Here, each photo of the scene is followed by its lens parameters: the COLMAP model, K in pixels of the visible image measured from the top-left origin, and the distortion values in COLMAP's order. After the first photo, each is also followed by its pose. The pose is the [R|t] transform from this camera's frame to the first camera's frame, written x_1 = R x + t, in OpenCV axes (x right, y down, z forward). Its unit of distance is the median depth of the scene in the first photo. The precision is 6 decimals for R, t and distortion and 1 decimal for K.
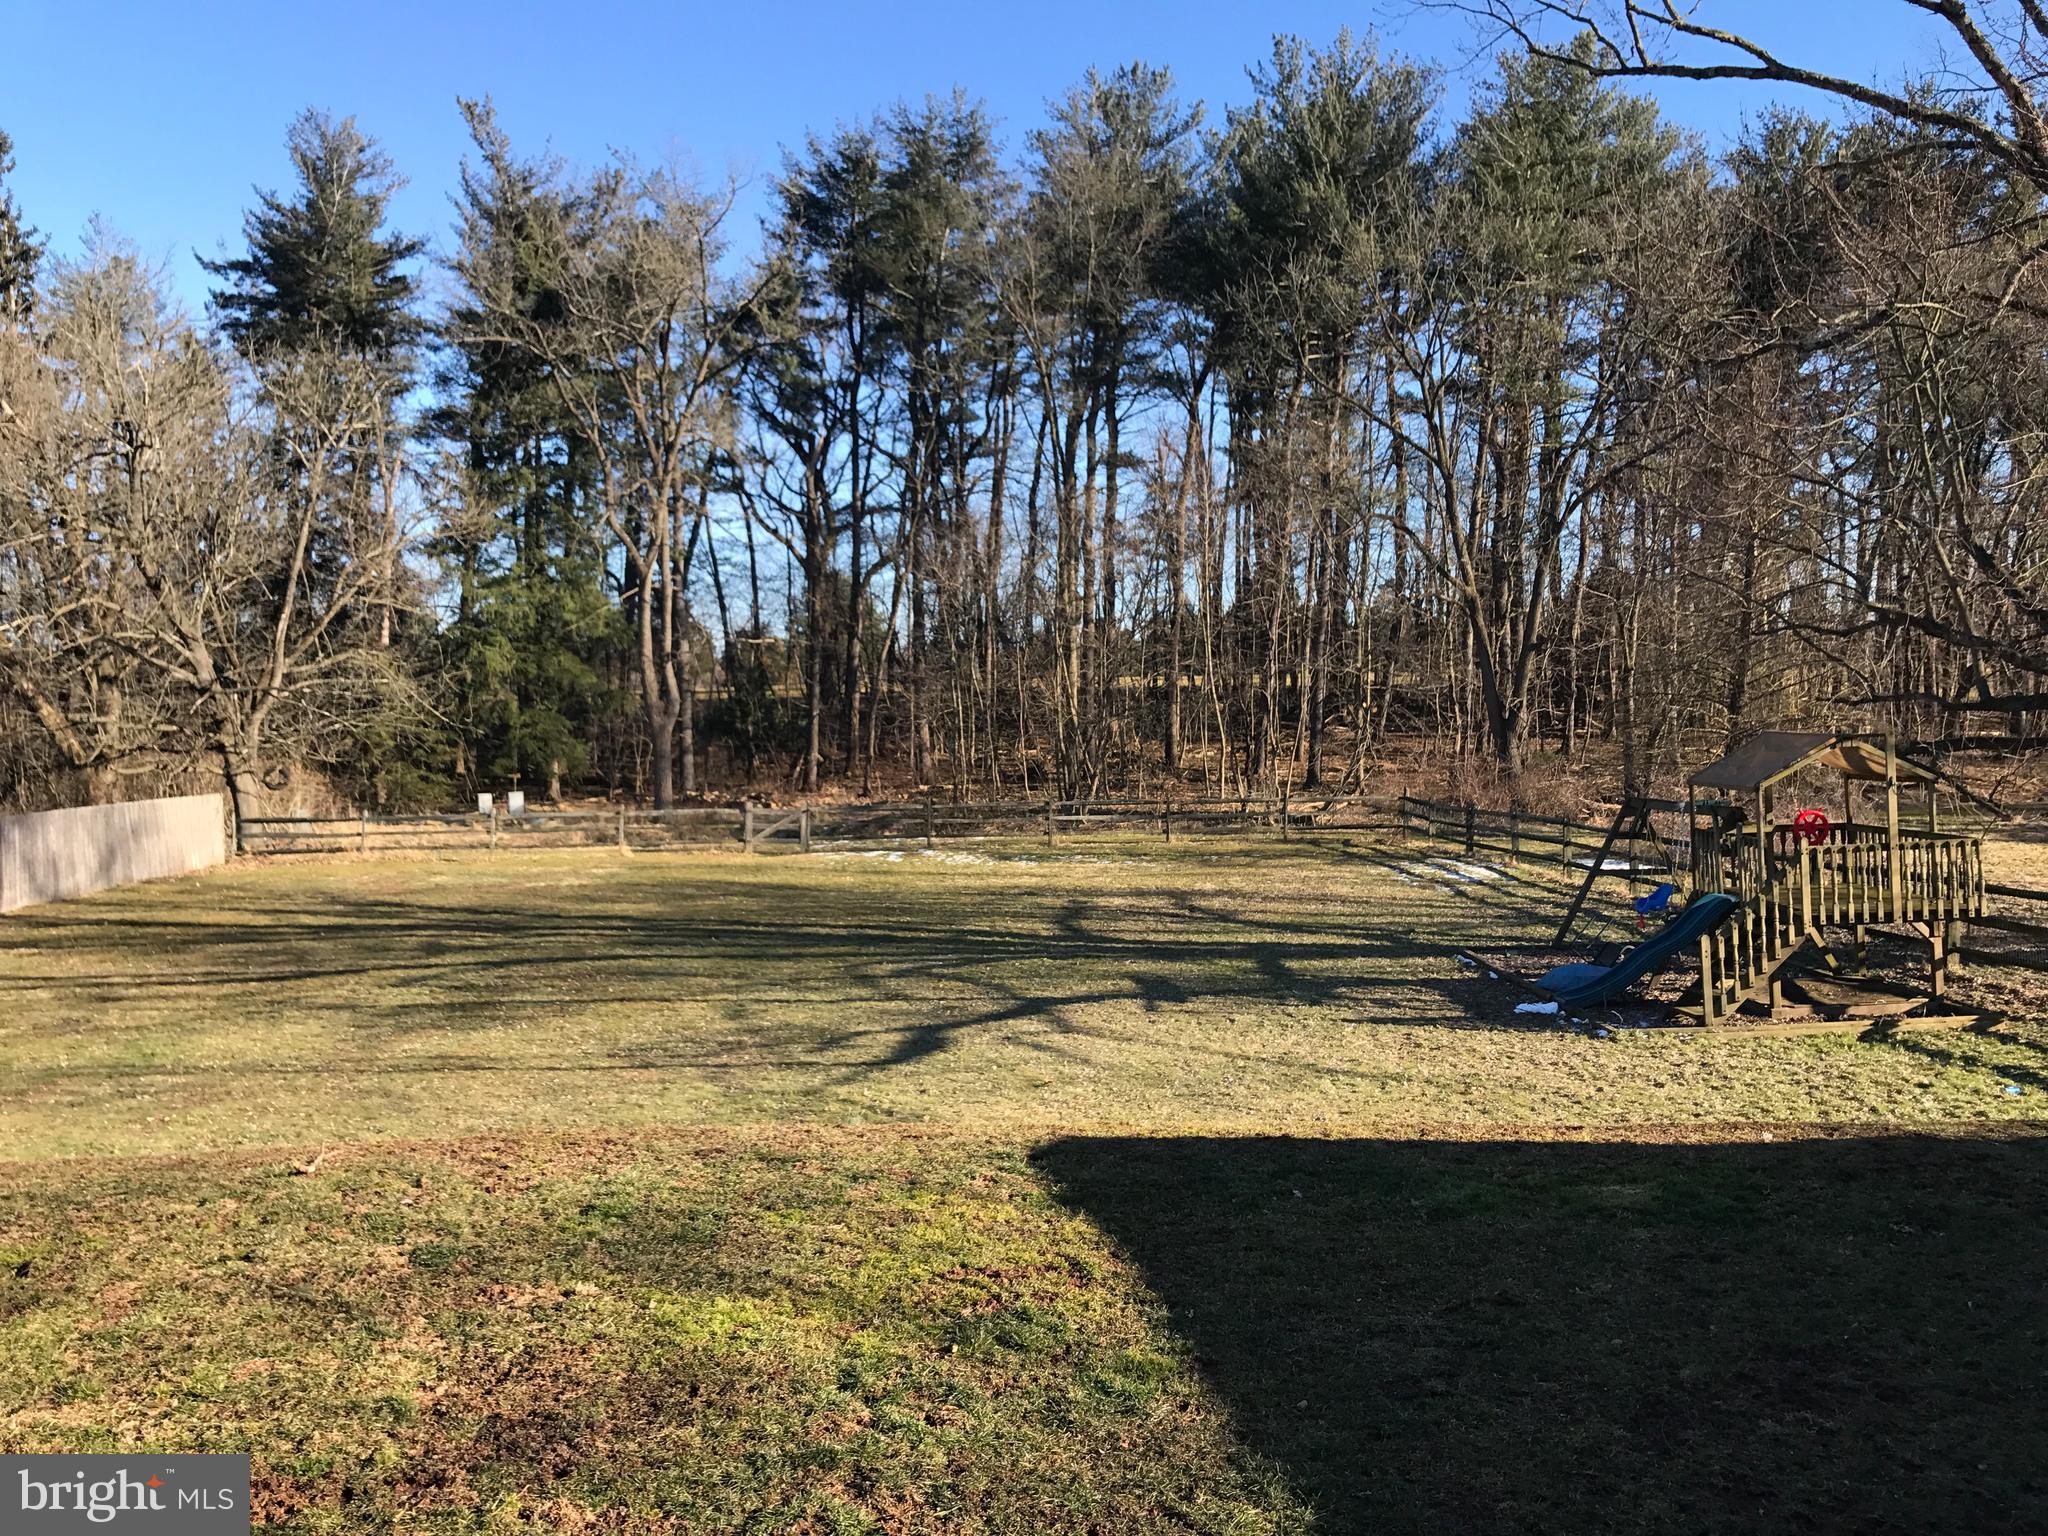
lens RADIAL K [[1688.1, 0, 1018.3], [0, 1688.1, 763.0], [0, 0, 1]] dist [0.005929, -0.002770]
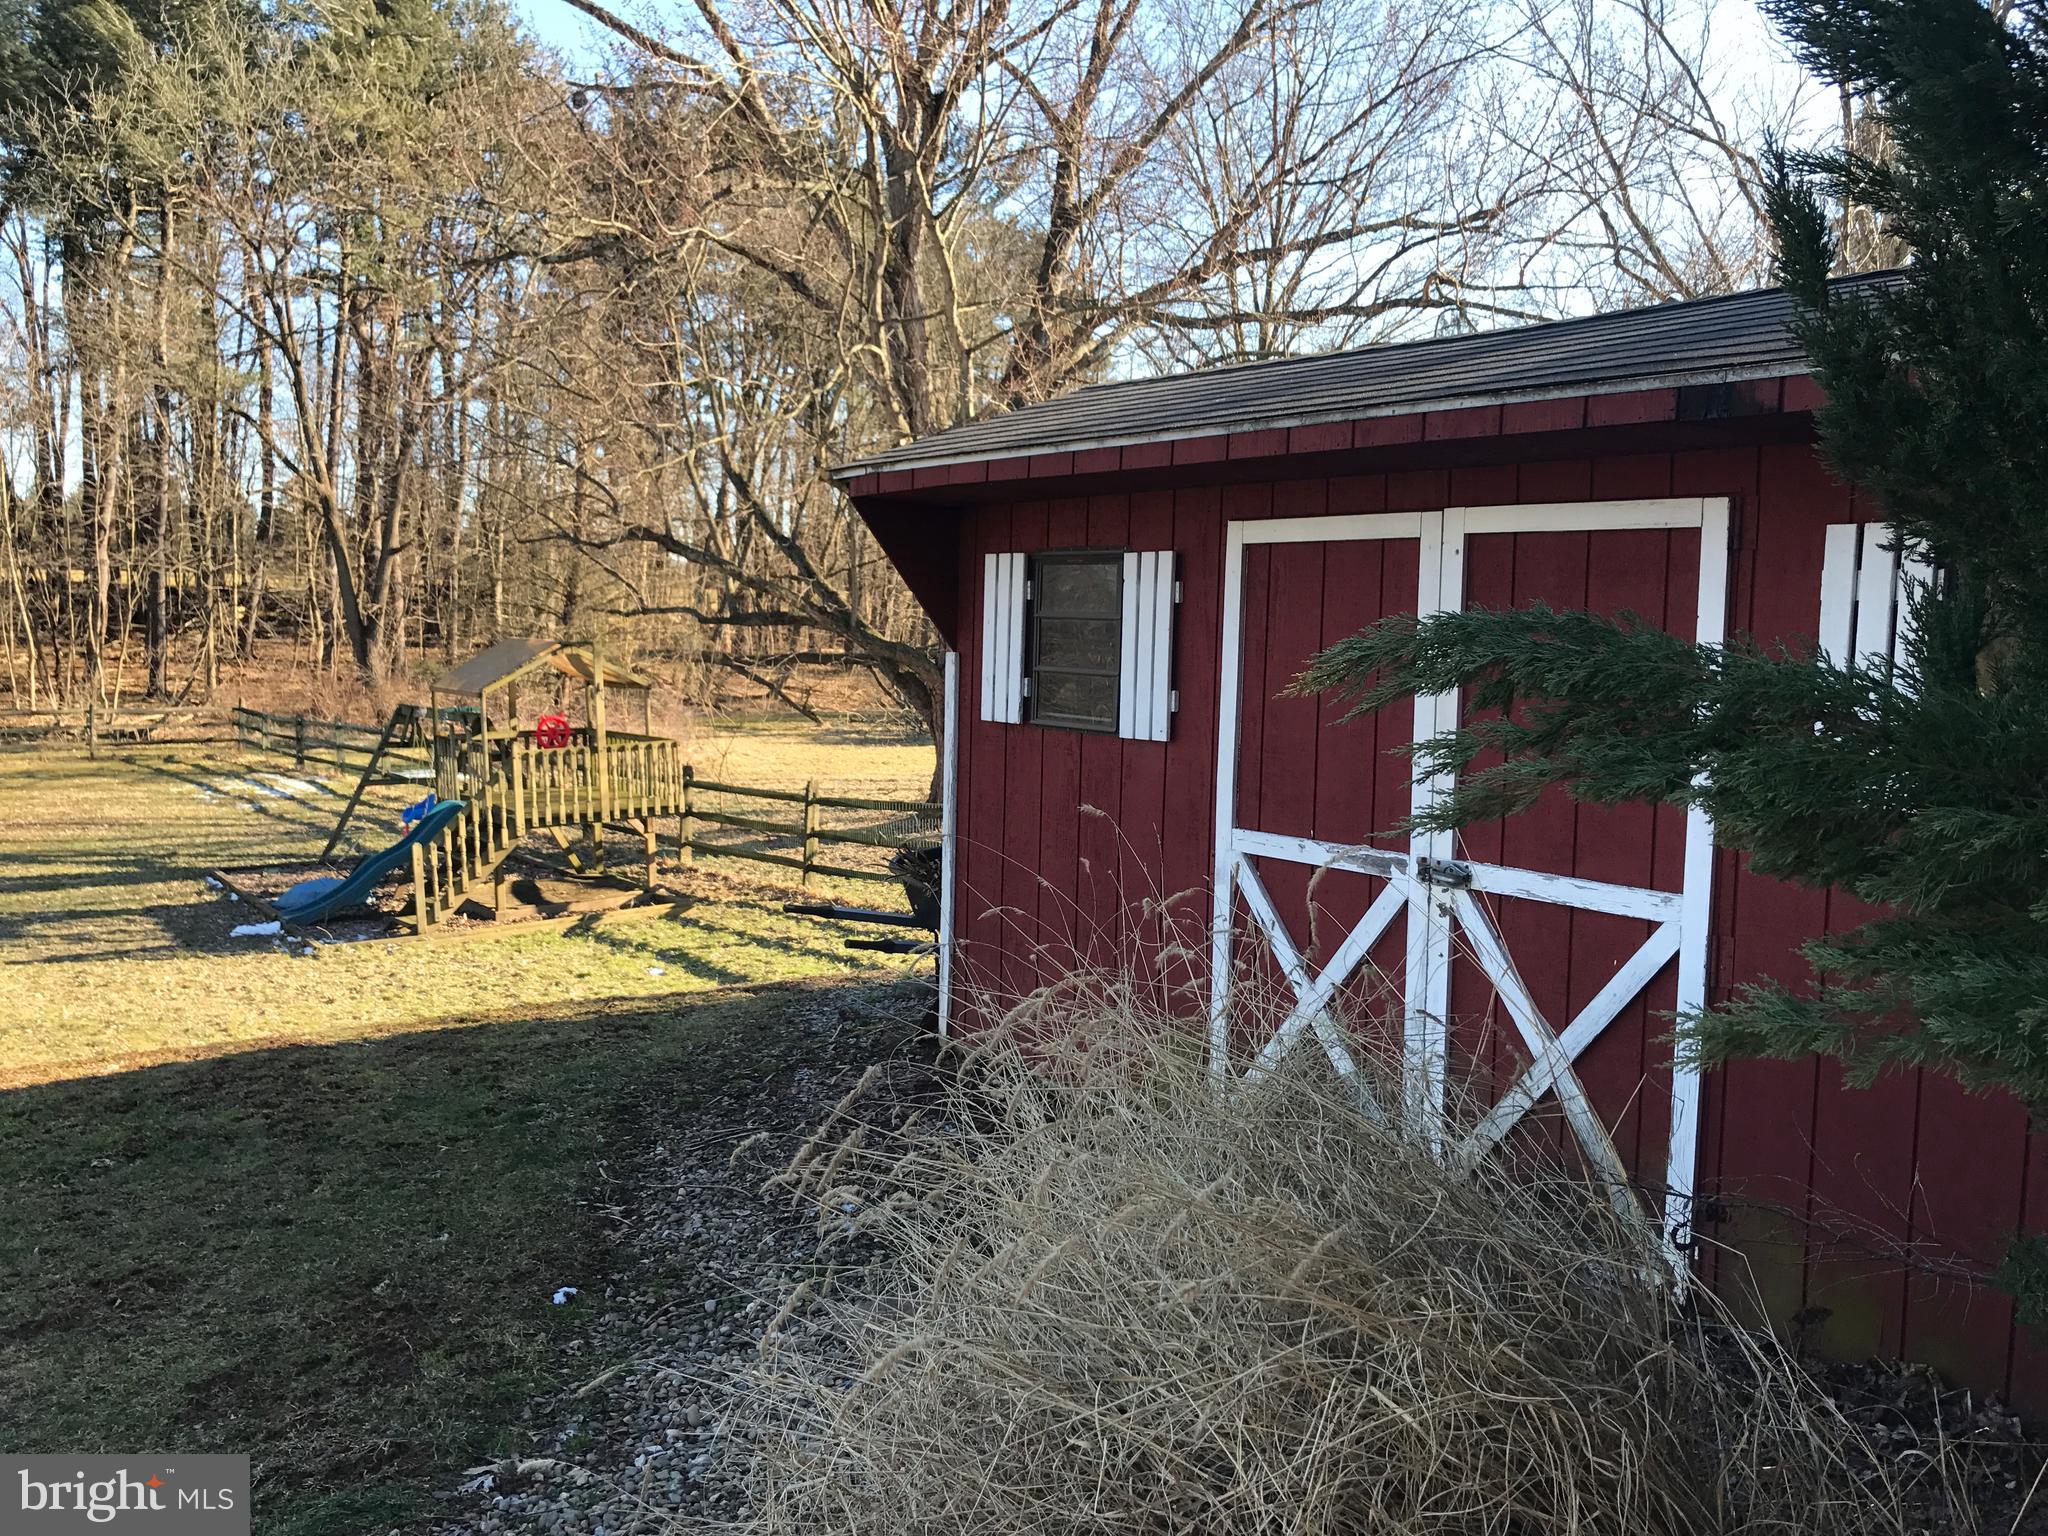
lens RADIAL K [[1688.1, 0, 1018.3], [0, 1688.1, 763.0], [0, 0, 1]] dist [0.005929, -0.002770]
pose [[0.818563, -0.026247, 0.573817, 0.077865], [-0.003826, 0.998684, 0.051138, 0.002125], [-0.574404, -0.044055, 0.817385, -0.003117]]
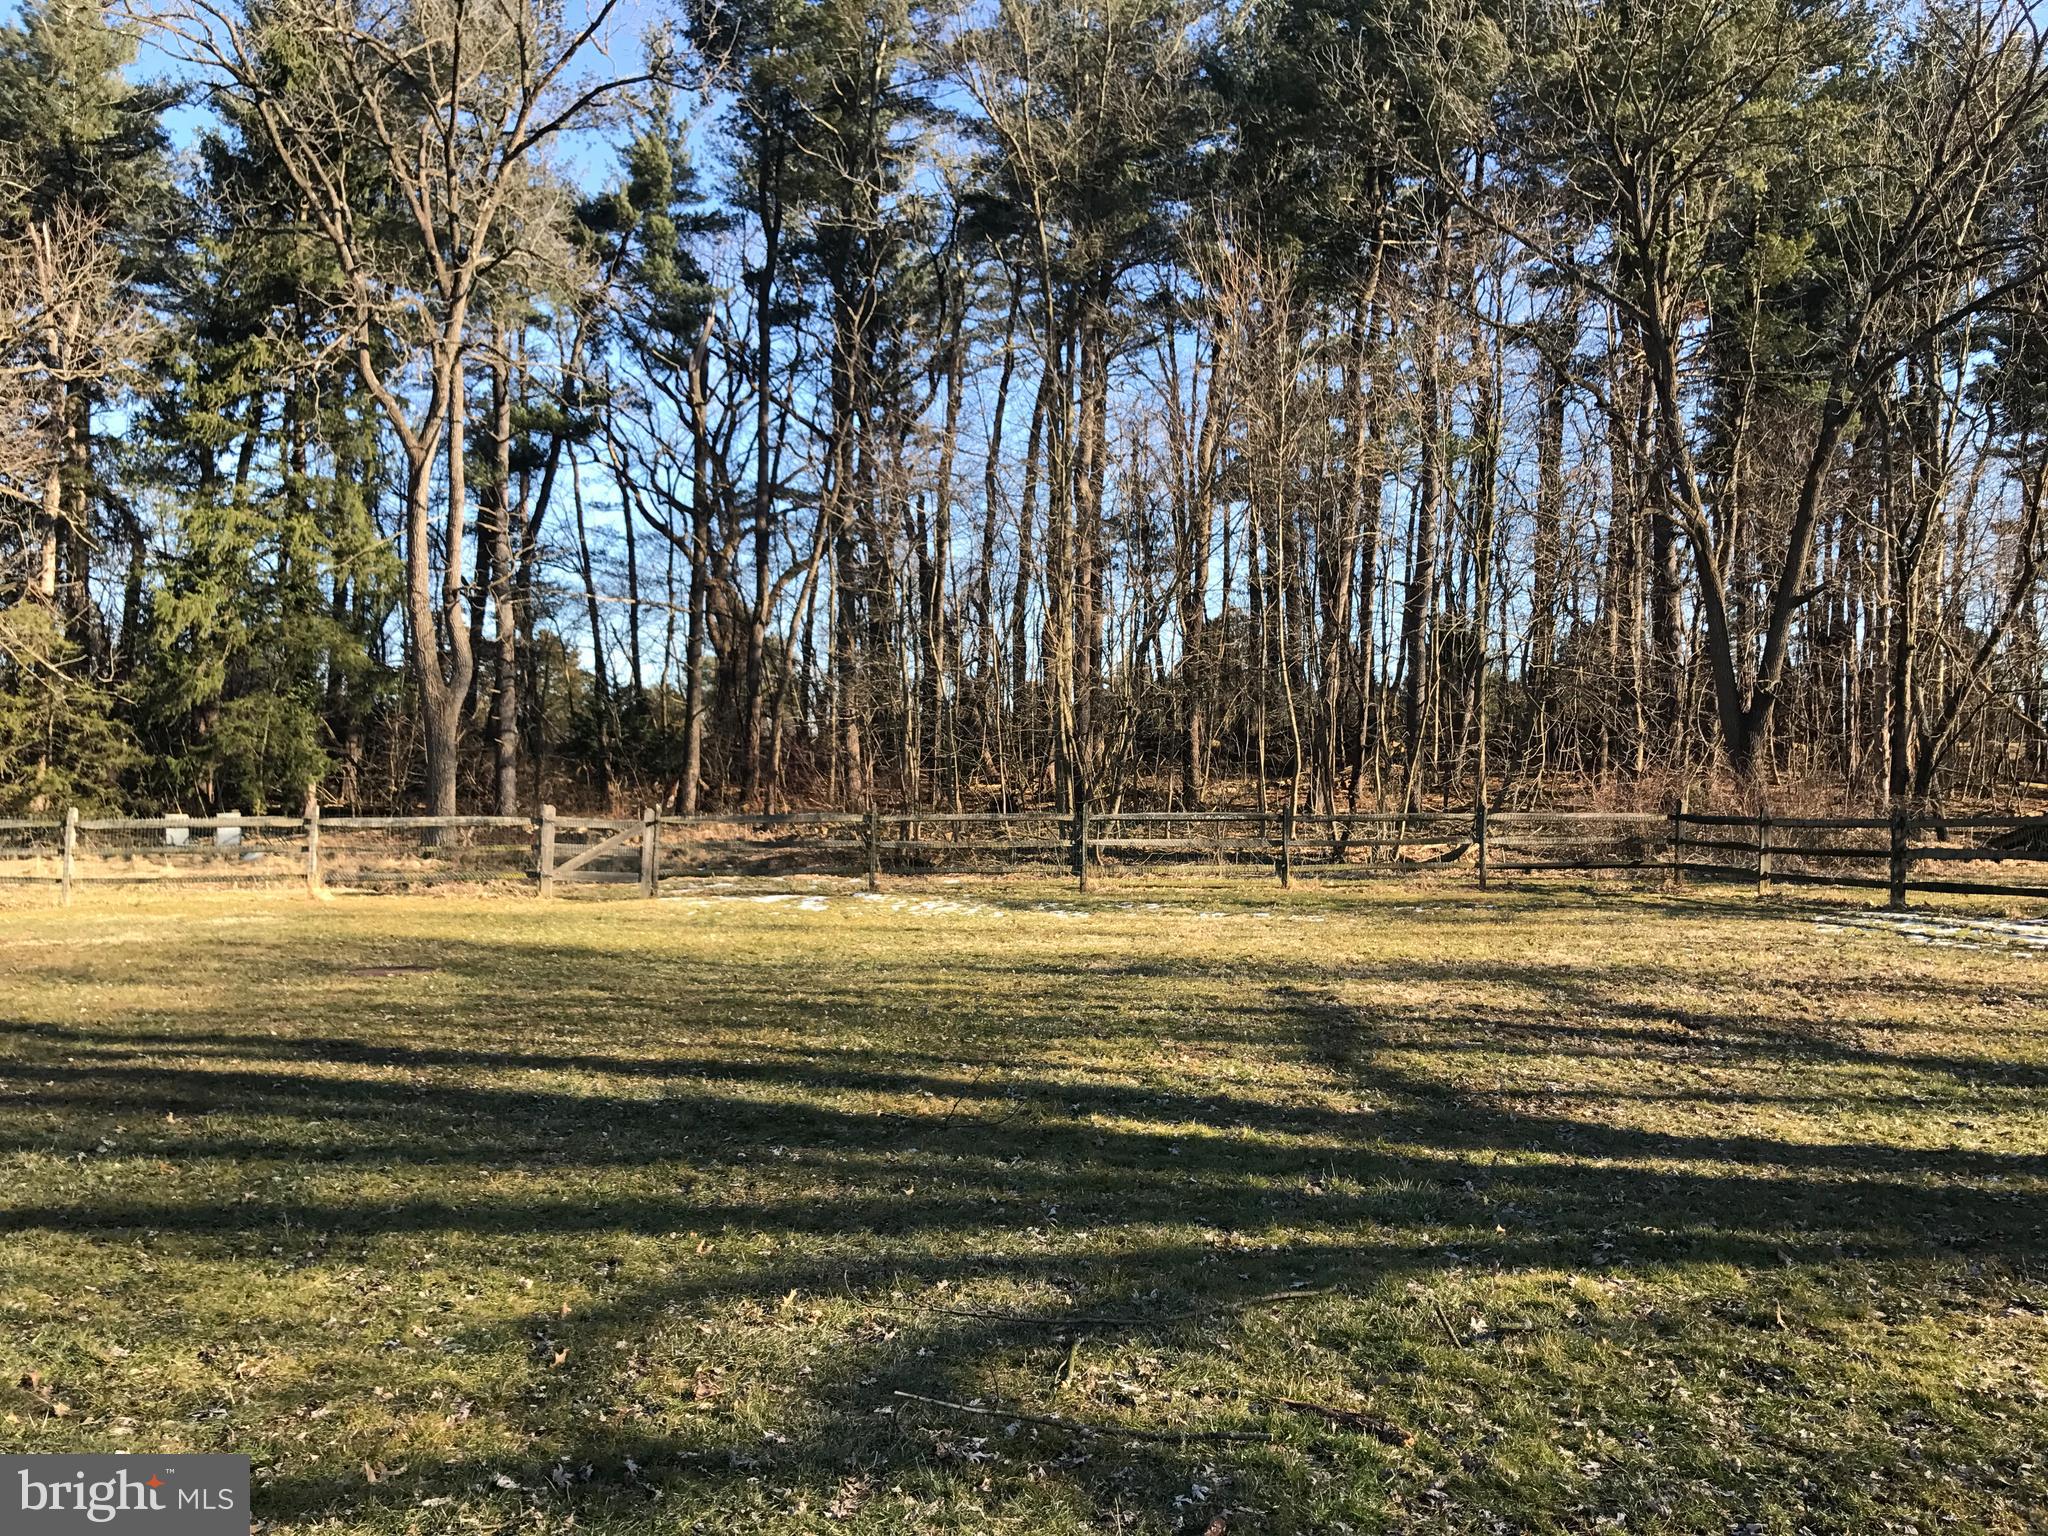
lens RADIAL K [[1688.1, 0, 1018.3], [0, 1688.1, 763.0], [0, 0, 1]] dist [0.005929, -0.002770]
pose [[0.998492, 0.015440, 0.052682, -0.055586], [-0.012792, 0.998655, -0.050245, 0.056701], [-0.053387, 0.049495, 0.997346, 0.697920]]
